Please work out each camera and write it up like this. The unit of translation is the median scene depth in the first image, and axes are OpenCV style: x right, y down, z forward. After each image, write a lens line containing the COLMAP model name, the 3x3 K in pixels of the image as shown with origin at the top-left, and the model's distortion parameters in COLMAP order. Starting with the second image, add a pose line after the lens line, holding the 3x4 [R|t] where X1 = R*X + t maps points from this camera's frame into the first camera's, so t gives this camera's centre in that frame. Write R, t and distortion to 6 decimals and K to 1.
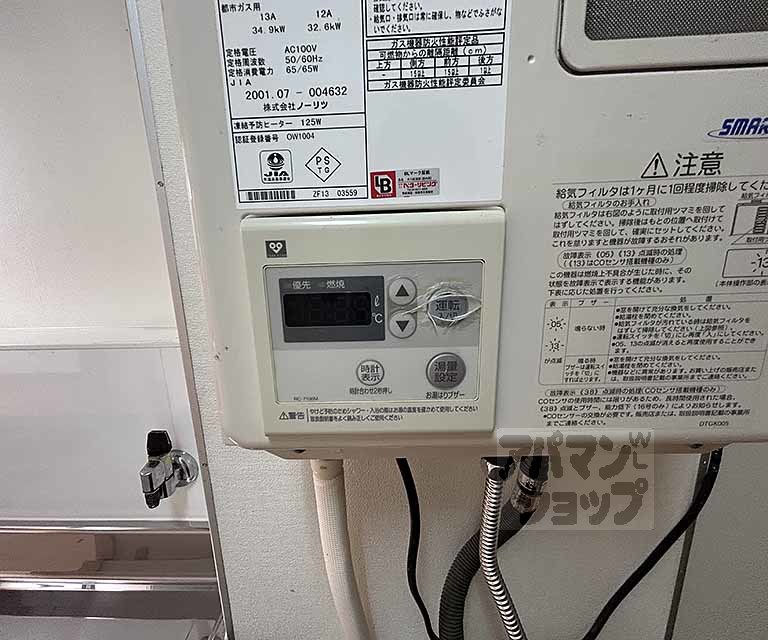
lens RADIAL K [[340.4, 0, 383.5], [0, 340.4, 319.7], [0, 0, 1]] dist [0.006763, -0.001434]
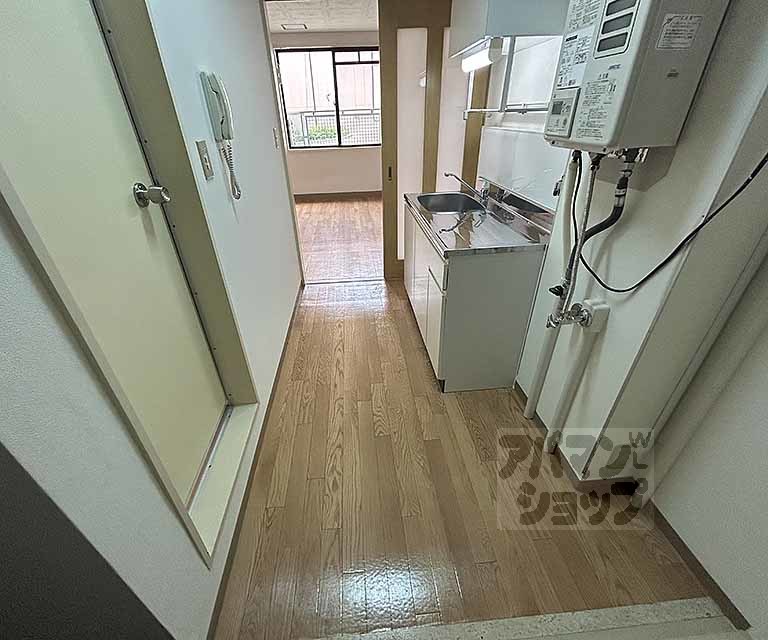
lens RADIAL K [[340.4, 0, 381.6], [0, 340.4, 319.0], [0, 0, 1]] dist [0.006763, -0.001434]
pose [[0.120059, 0.534237, -0.836766, 6.658279], [-0.193012, 0.839340, 0.508187, 0.641867], [0.973824, 0.100494, 0.203884, -2.915649]]
